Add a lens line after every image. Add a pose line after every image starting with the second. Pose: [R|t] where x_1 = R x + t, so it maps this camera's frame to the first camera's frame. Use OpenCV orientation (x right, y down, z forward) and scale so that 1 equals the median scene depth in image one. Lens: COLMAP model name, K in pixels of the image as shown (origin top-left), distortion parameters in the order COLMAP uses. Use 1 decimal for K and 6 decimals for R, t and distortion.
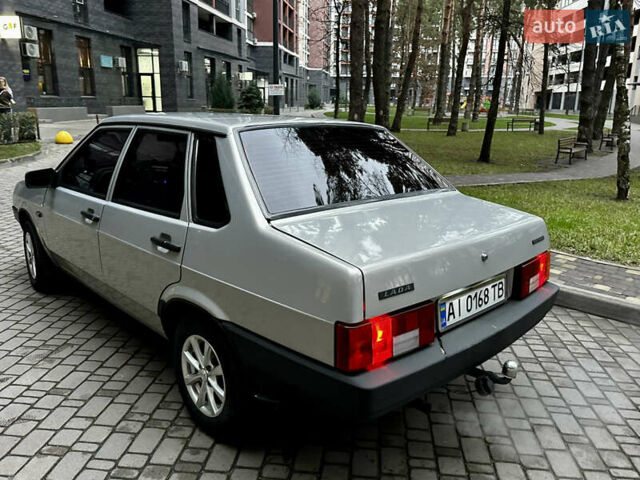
lens RADIAL K [[509.2, 0, 320.9], [0, 509.2, 234.9], [0, 0, 1]] dist [0.055282, -0.068056]
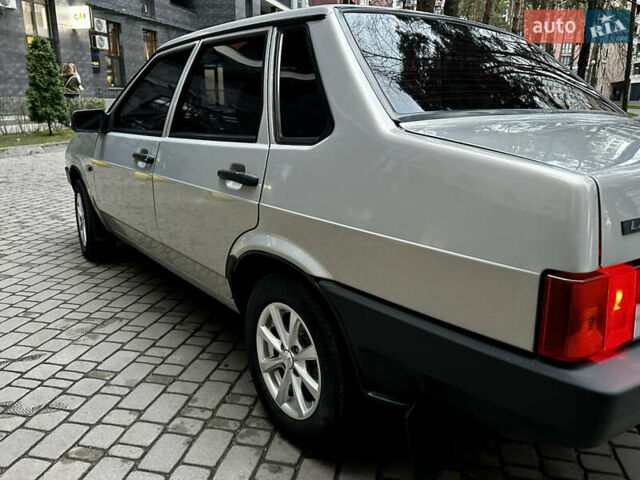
lens RADIAL K [[509.2, 0, 321.6], [0, 509.2, 235.3], [0, 0, 1]] dist [0.055282, -0.068056]
pose [[0.994108, 0.016818, -0.107084, -0.094321], [-0.016172, 0.999845, 0.006898, 0.082791], [0.107183, -0.005126, 0.994226, 0.261676]]
